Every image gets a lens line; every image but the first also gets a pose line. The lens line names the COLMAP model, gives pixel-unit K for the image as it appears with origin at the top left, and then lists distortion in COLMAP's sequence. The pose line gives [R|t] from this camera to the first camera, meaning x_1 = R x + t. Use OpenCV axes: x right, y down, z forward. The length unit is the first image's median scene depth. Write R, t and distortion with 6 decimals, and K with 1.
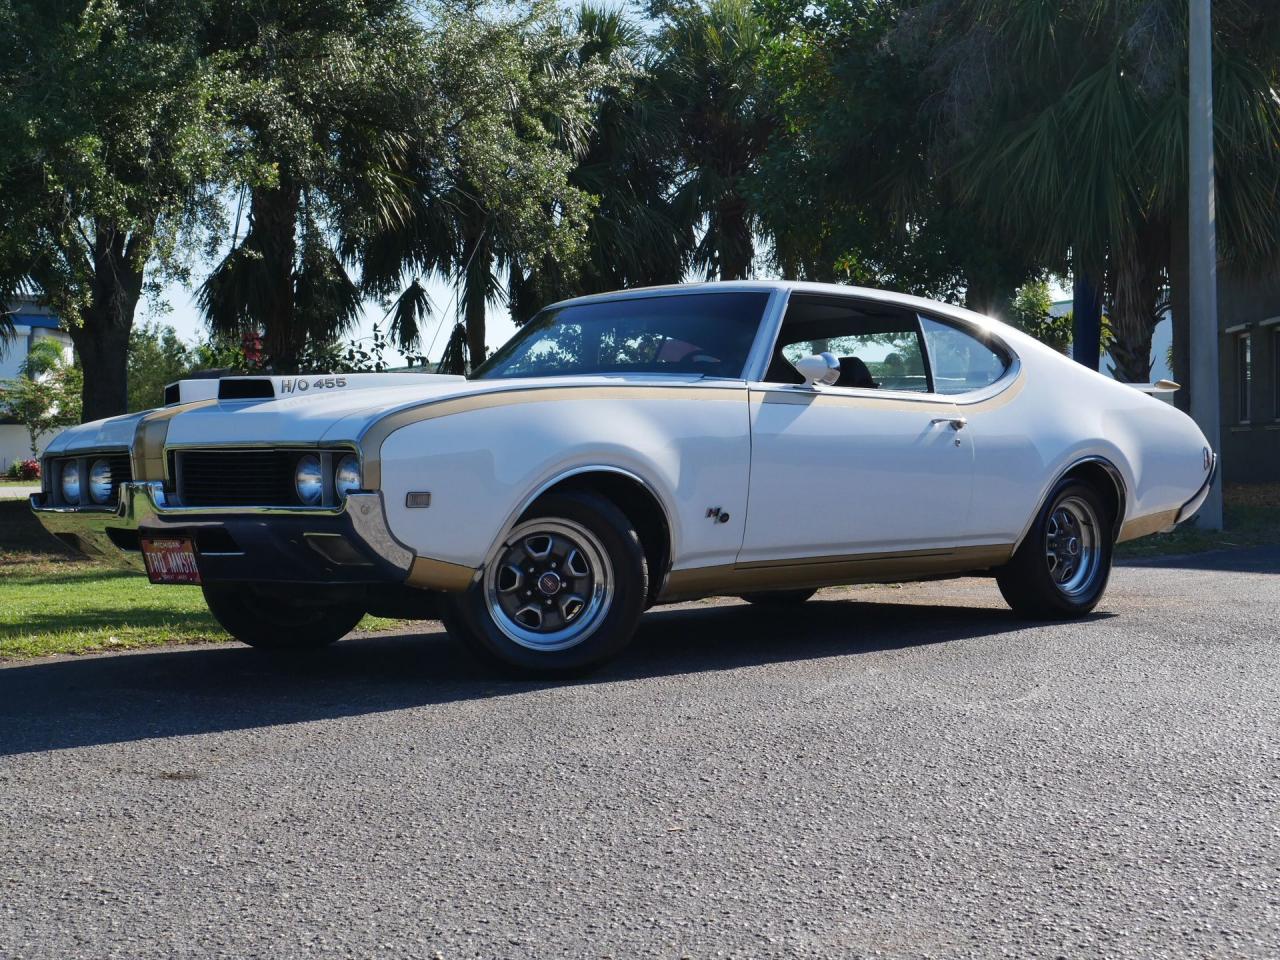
lens RADIAL K [[1940.3, 0, 640.0], [0, 1940.3, 480.0], [0, 0, 1]] dist [-0.004419, -0.034844]
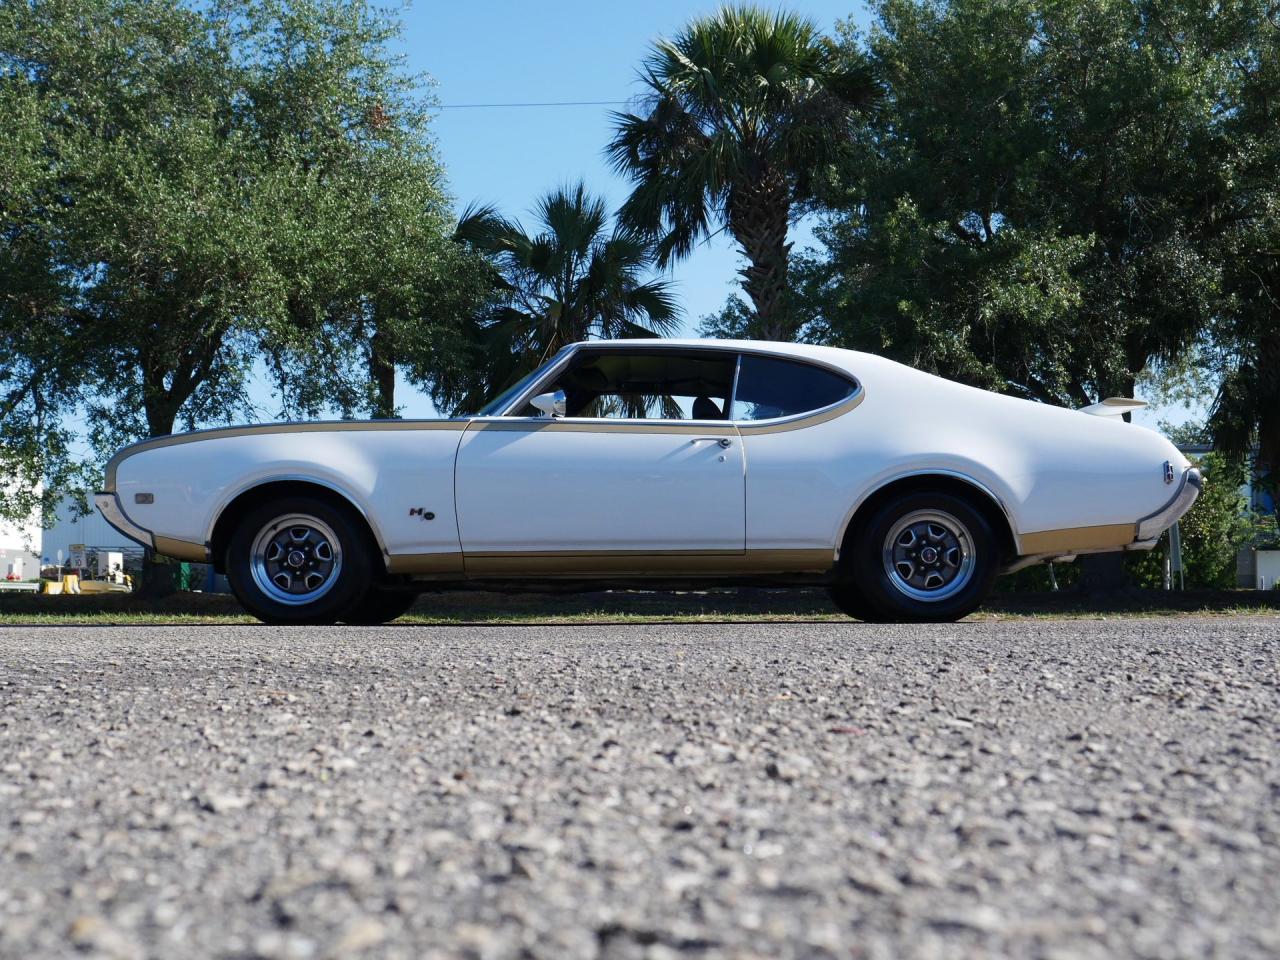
lens RADIAL K [[1549.3, 0, 640.0], [0, 1549.3, 480.0], [0, 0, 1]] dist [0.003861, 0.000829]
pose [[0.694723, -0.051093, -0.717461, 0.386245], [-0.009069, 0.996772, -0.079766, 0.032992], [0.719220, 0.061922, 0.692017, 0.151162]]
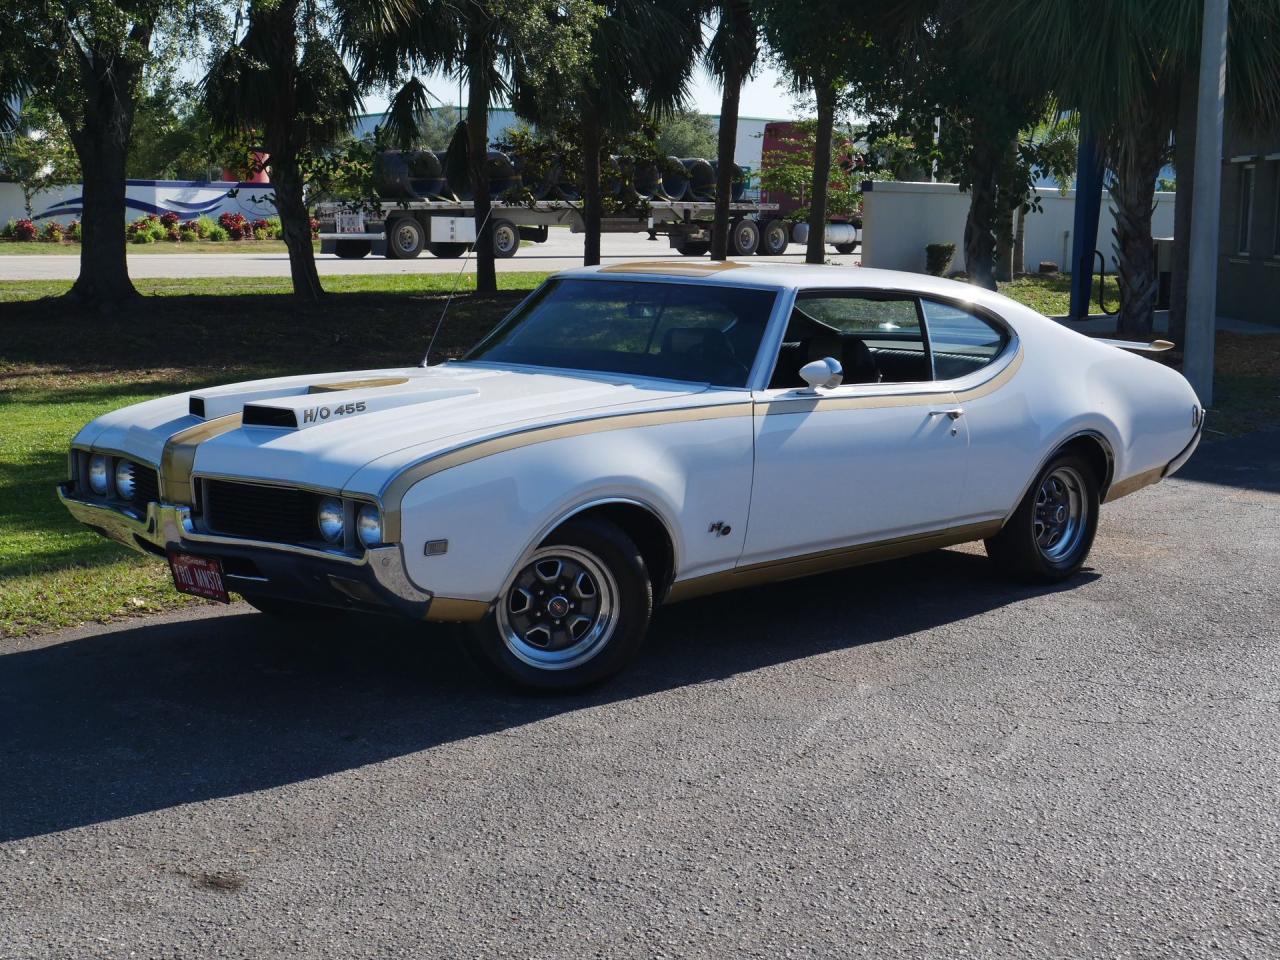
lens RADIAL K [[1940.3, 0, 640.0], [0, 1940.3, 480.0], [0, 0, 1]] dist [-0.004419, -0.034844]
pose [[0.999670, 0.025163, 0.005183, -0.003777], [-0.025624, 0.991179, 0.130028, -0.059707], [-0.001865, -0.130118, 0.991497, -0.012839]]
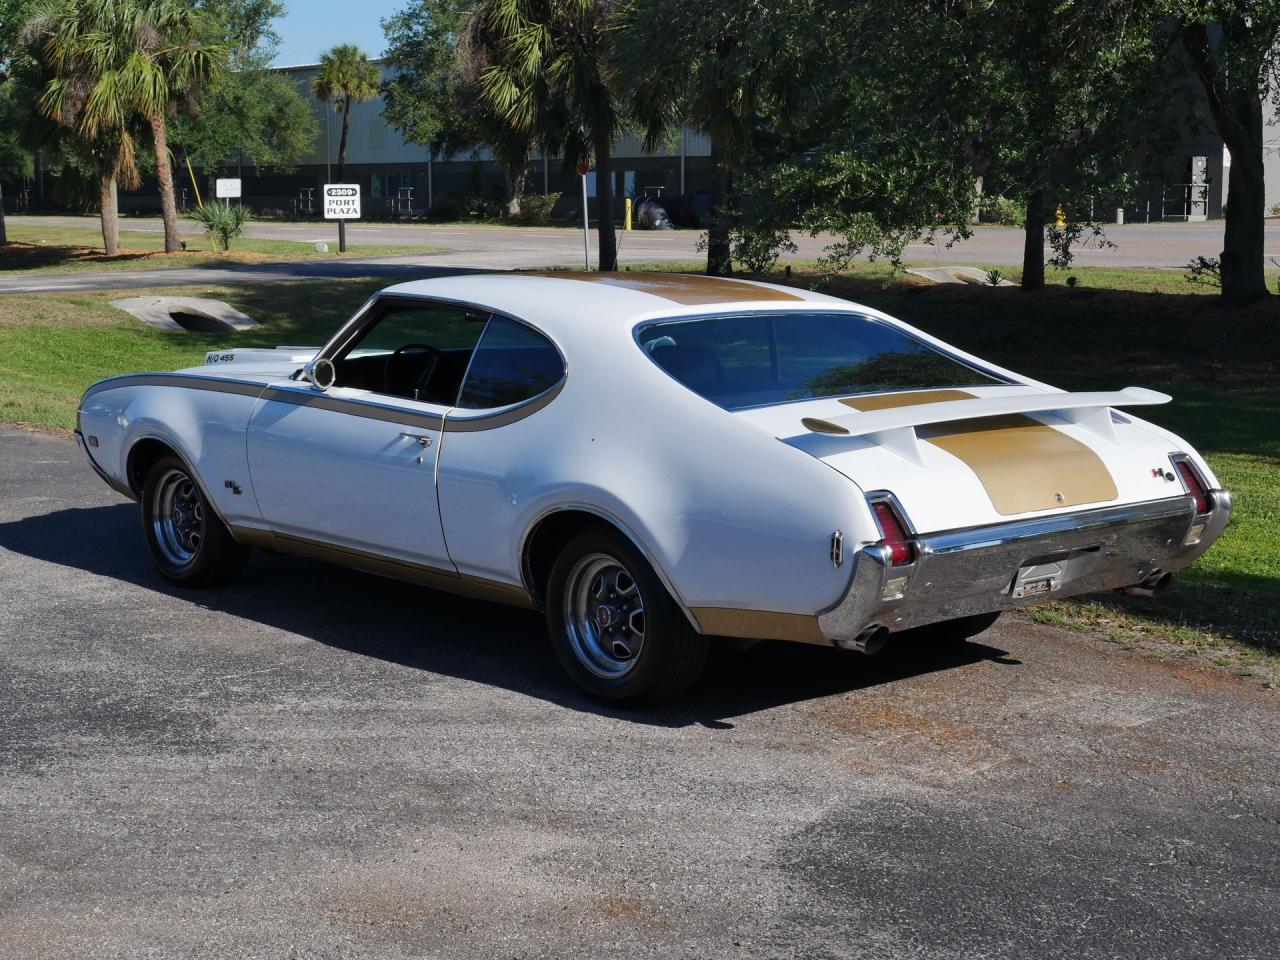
lens RADIAL K [[2047.1, 0, 640.0], [0, 2047.1, 480.0], [0, 0, 1]] dist [0.013791, -0.124326]
pose [[-0.074404, 0.149004, -0.986033, 0.547530], [-0.004102, 0.988720, 0.149719, -0.076968], [0.997220, 0.015185, -0.072953, 0.567850]]
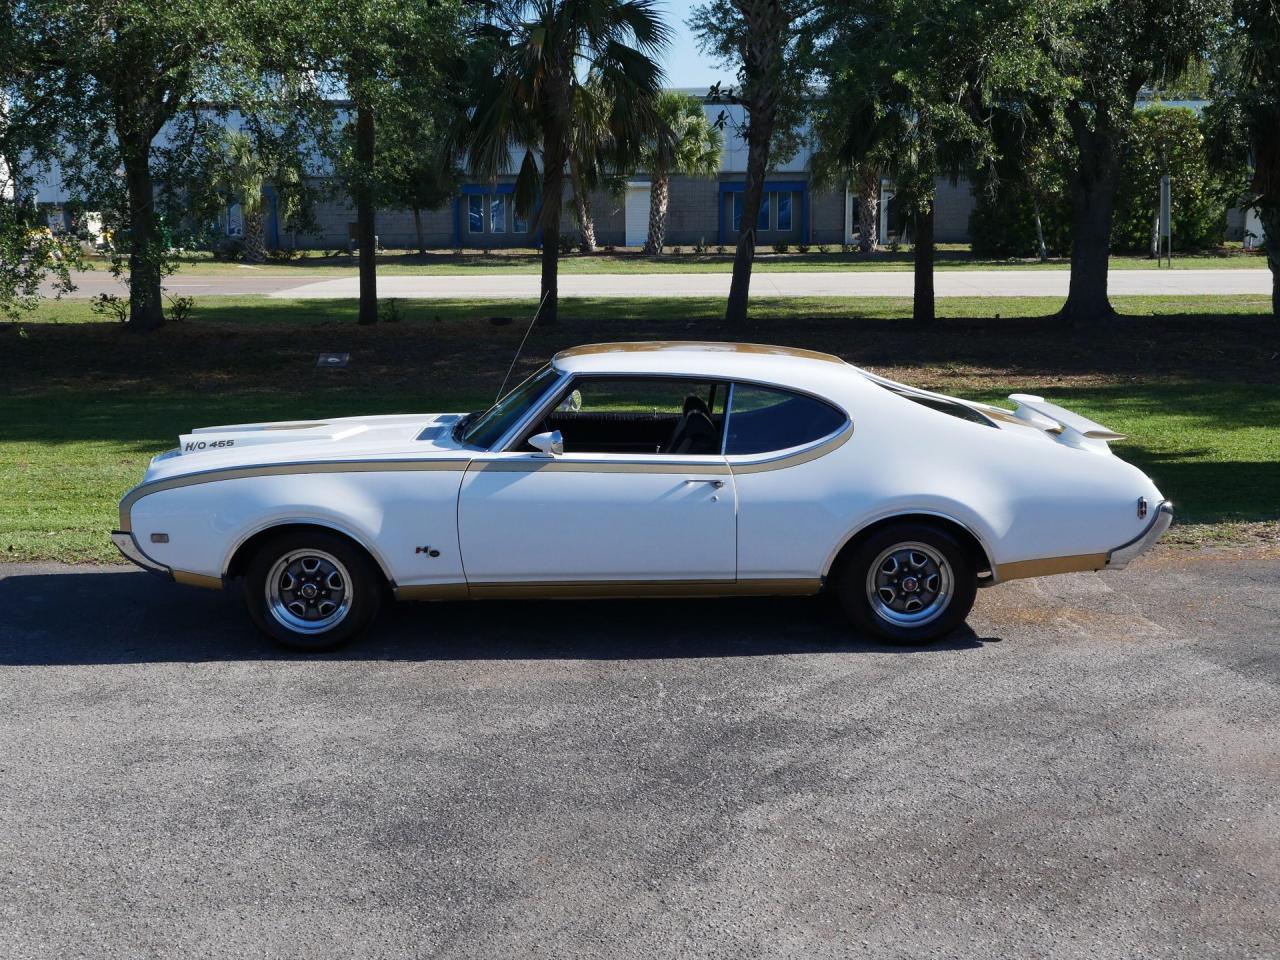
lens RADIAL K [[1549.3, 0, 640.0], [0, 1549.3, 480.0], [0, 0, 1]] dist [0.003861, 0.000829]
pose [[0.701702, 0.124407, -0.701525, 0.391717], [-0.003840, 0.985283, 0.170887, -0.095540], [0.712460, -0.117218, 0.691853, 0.140463]]
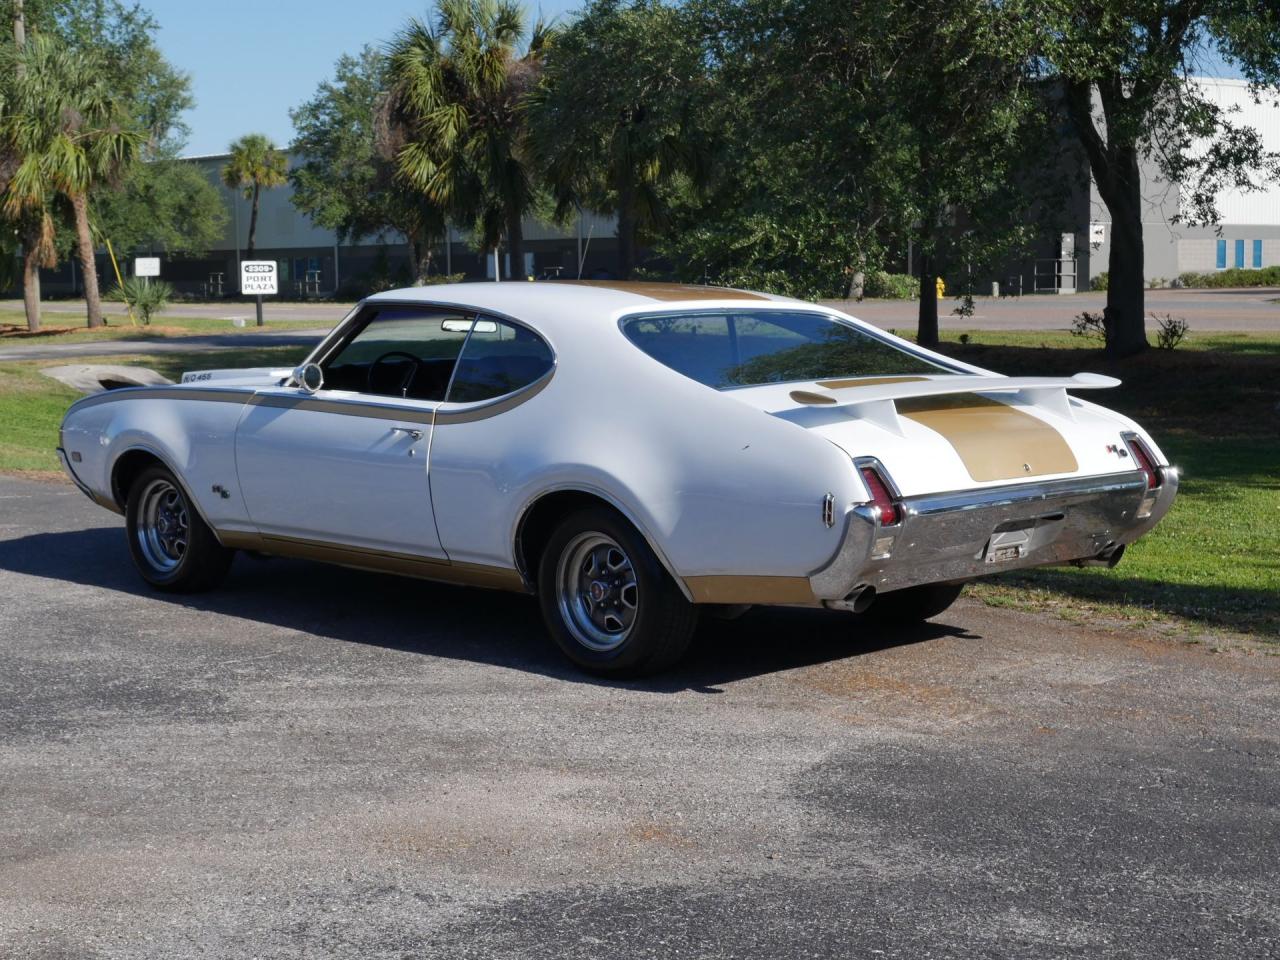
lens RADIAL K [[1962.9, 0, 640.0], [0, 1962.9, 480.0], [0, 0, 1]] dist [0.019095, -0.161309]
pose [[-0.020202, 0.112633, -0.993431, 0.556408], [0.003381, 0.993636, 0.112588, -0.057047], [0.999790, -0.001085, -0.020454, 0.547323]]
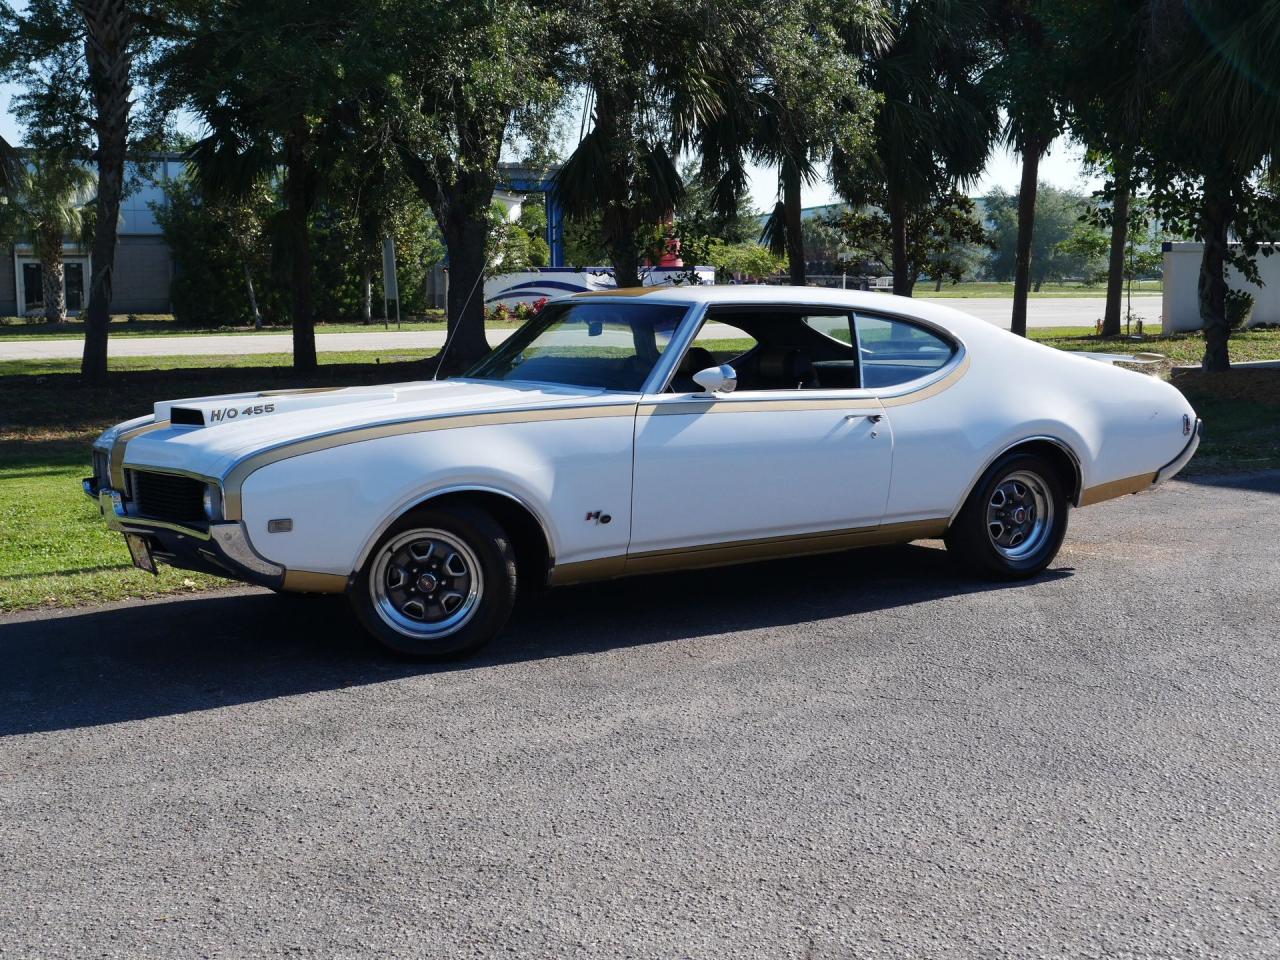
lens RADIAL K [[1663.7, 0, 640.0], [0, 1663.7, 480.0], [0, 0, 1]] dist [0.002952, 0.003247]
pose [[0.971435, 0.023485, -0.236140, 0.124845], [0.002195, 0.994159, 0.107899, -0.046565], [0.237294, -0.105336, 0.965710, 0.021488]]
